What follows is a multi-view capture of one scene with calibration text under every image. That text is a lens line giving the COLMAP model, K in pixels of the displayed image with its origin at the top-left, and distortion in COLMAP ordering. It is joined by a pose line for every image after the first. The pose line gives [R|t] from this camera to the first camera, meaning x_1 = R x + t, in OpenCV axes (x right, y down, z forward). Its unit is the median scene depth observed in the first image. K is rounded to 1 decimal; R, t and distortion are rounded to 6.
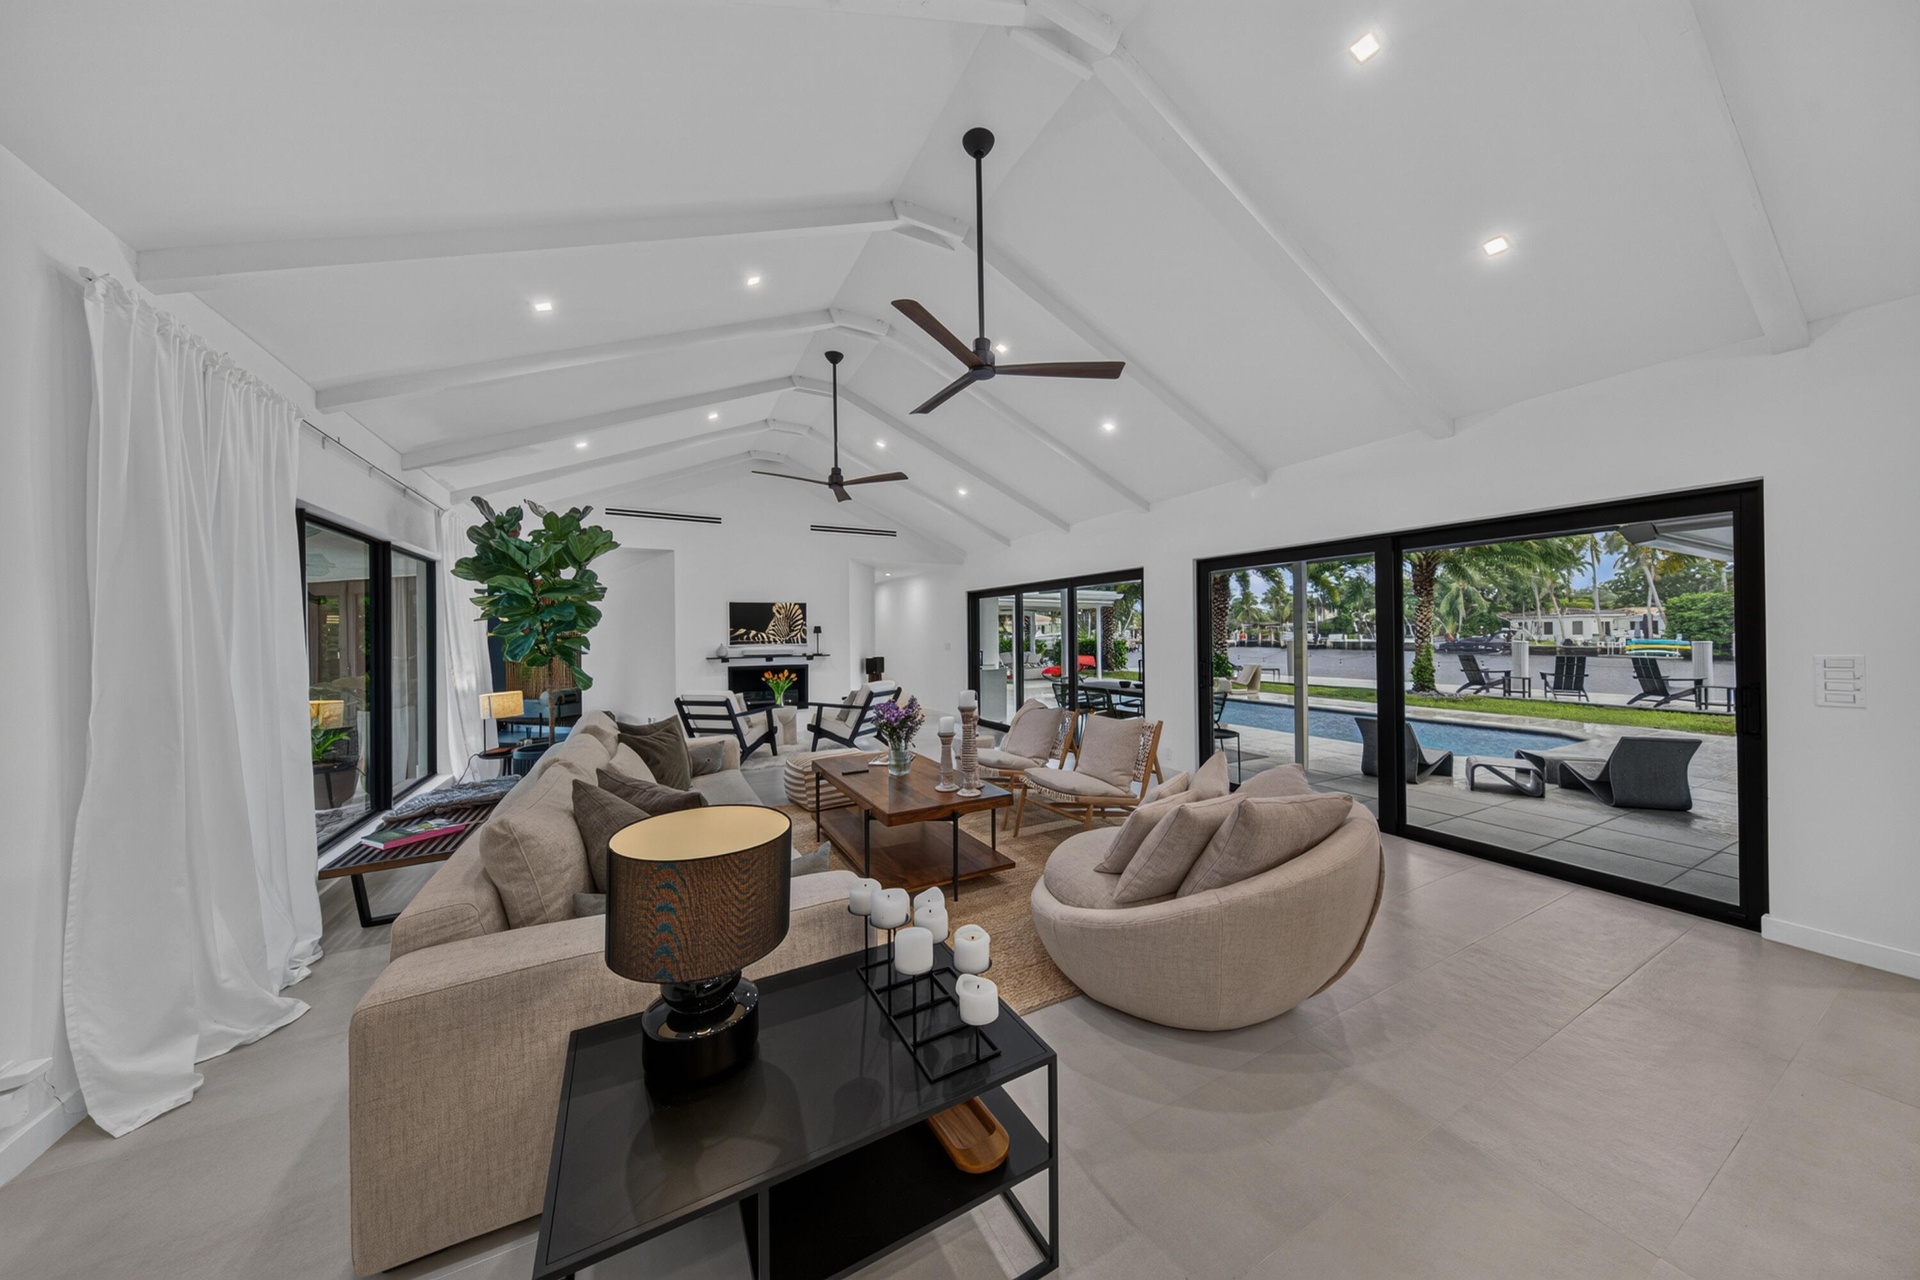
lens RADIAL K [[589.3, 0, 959.2], [0, 589.3, 629.2], [0, 0, 1]] dist [0.006994, -0.001569]
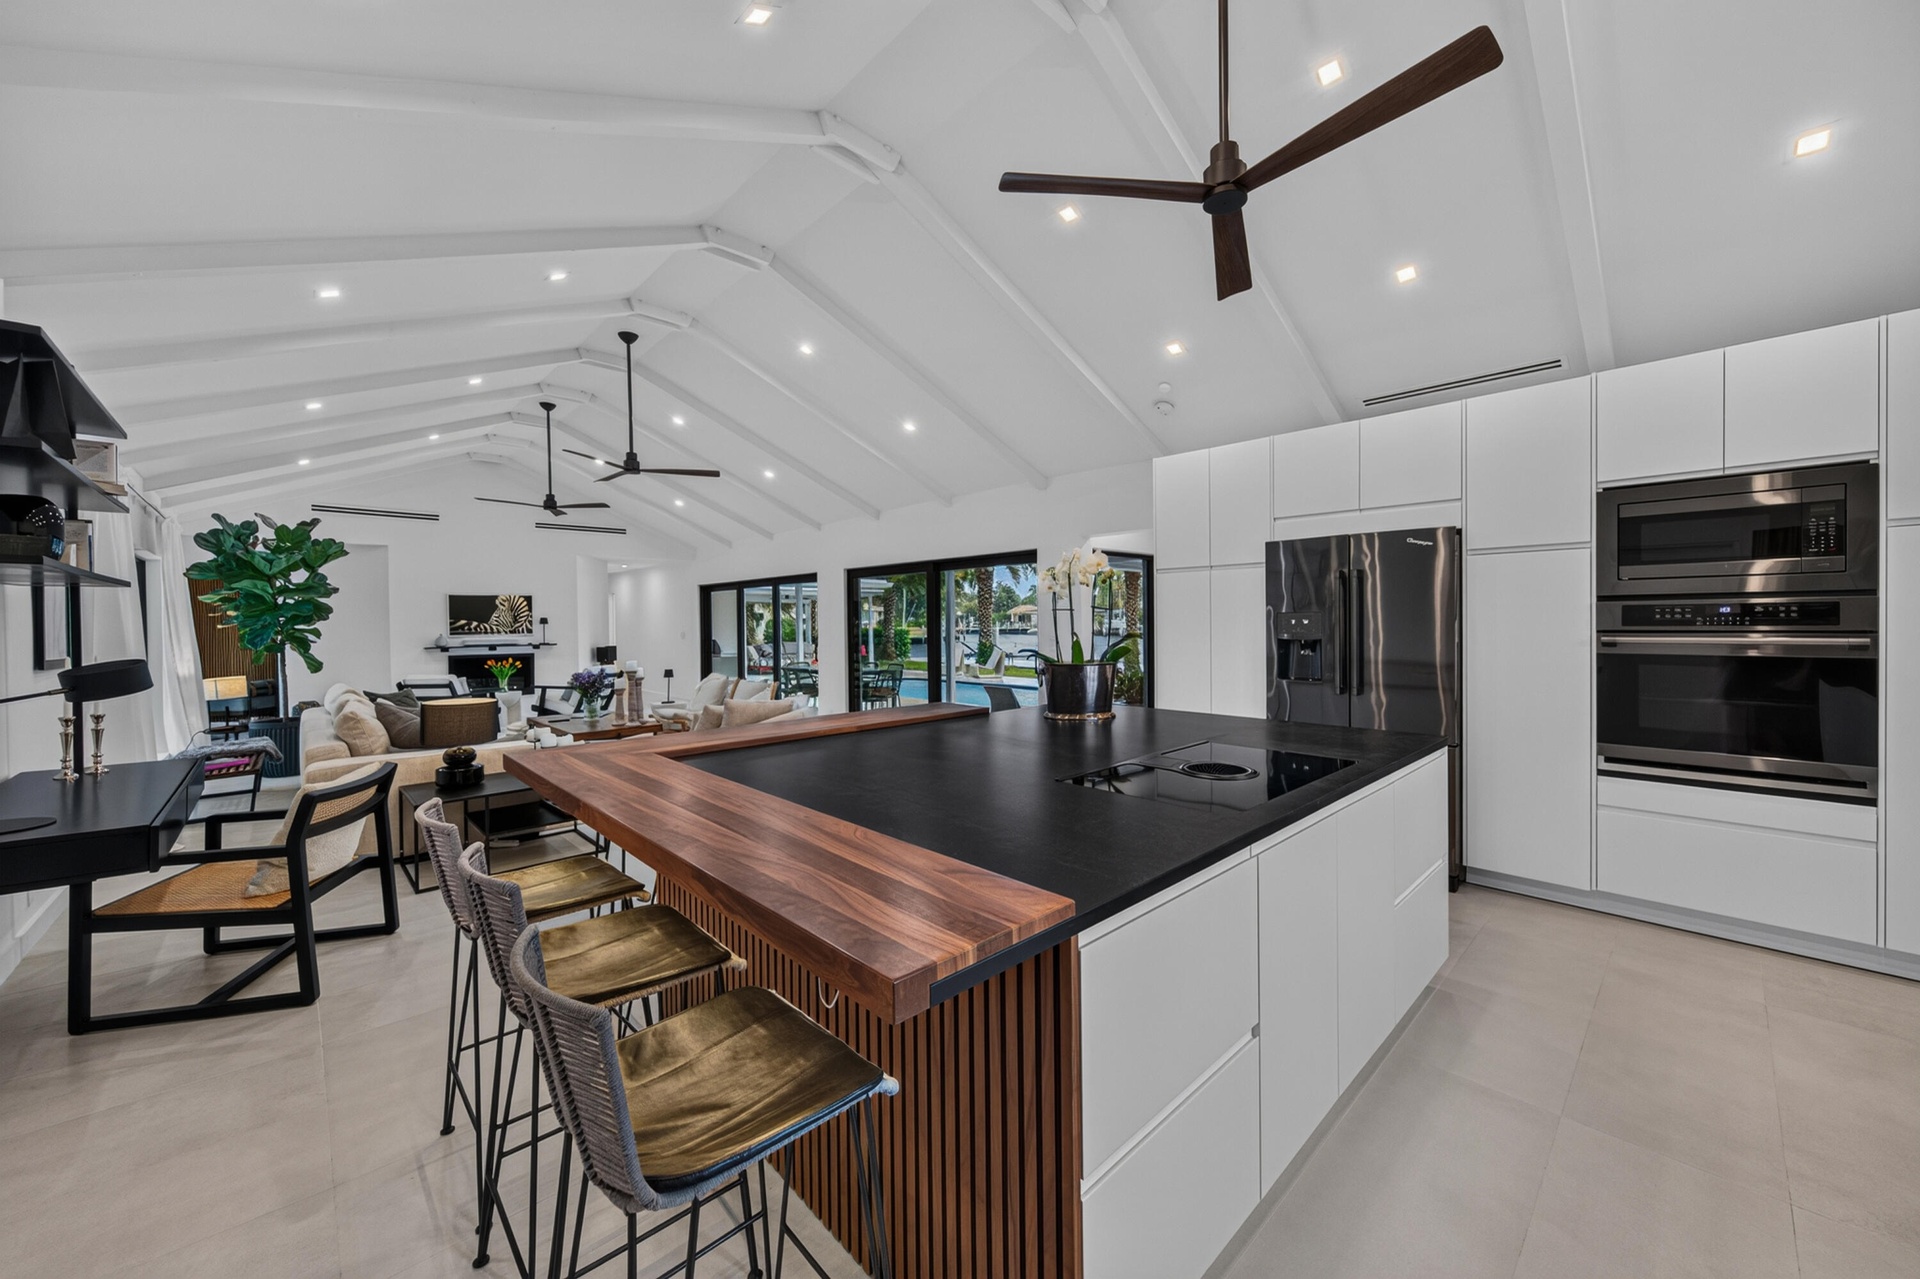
lens RADIAL K [[675.4, 0, 945.3], [0, 675.4, 625.3], [0, 0, 1]] dist [0.000299, 0.000037]
pose [[0.962218, -0.003019, 0.272265, 0.254337], [-0.000383, 0.999923, 0.012442, -0.012532], [-0.272281, -0.012076, 0.962142, -0.759688]]
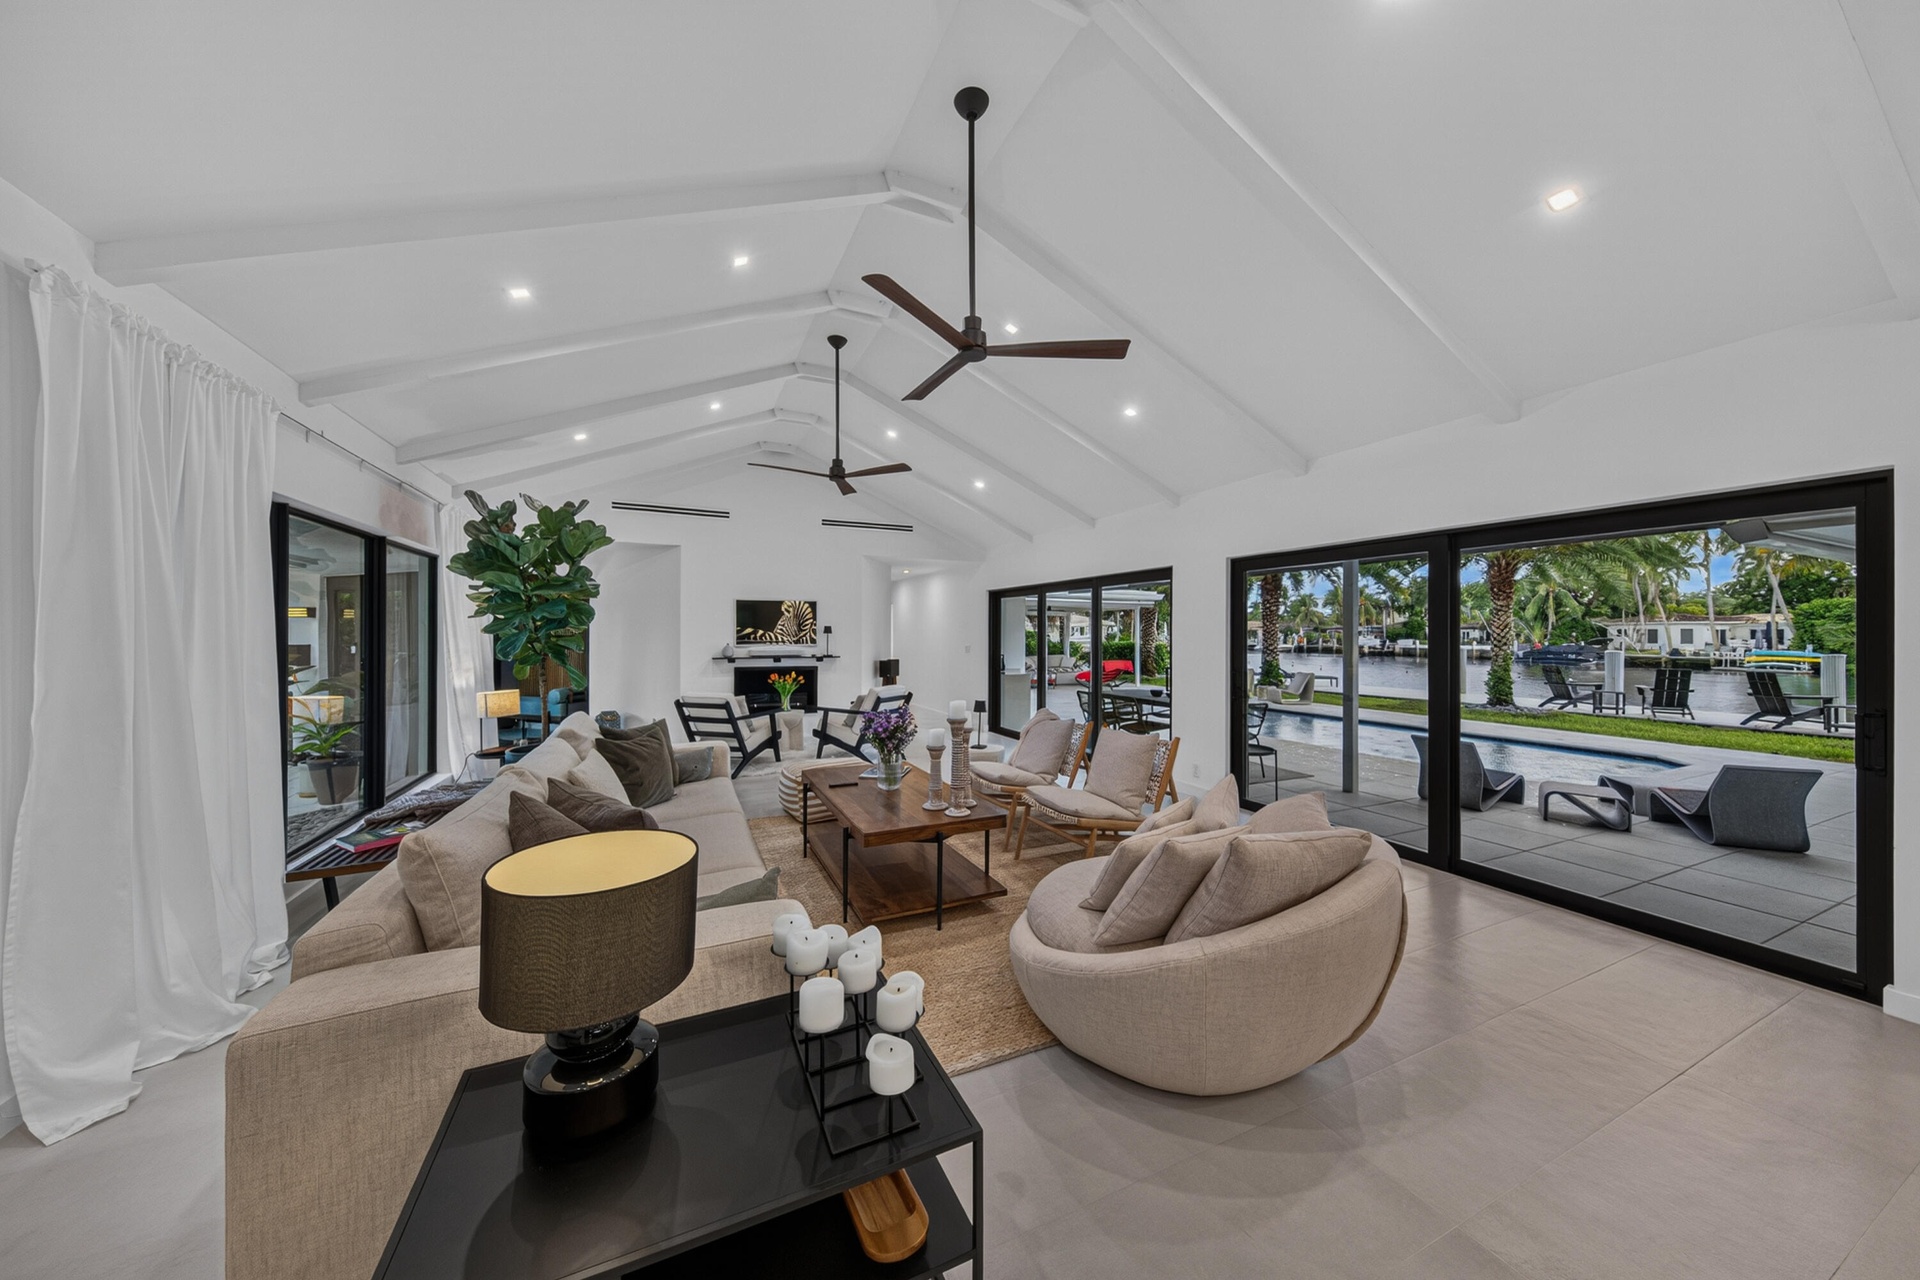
lens RADIAL K [[622.9, 0, 954.8], [0, 622.9, 629.8], [0, 0, 1]] dist [0.000325, -0.000020]
pose [[0.998160, 0.011915, -0.059461, 0.046571], [-0.011863, 0.999929, 0.001220, -0.005348], [0.059471, -0.000513, 0.998230, 0.022220]]
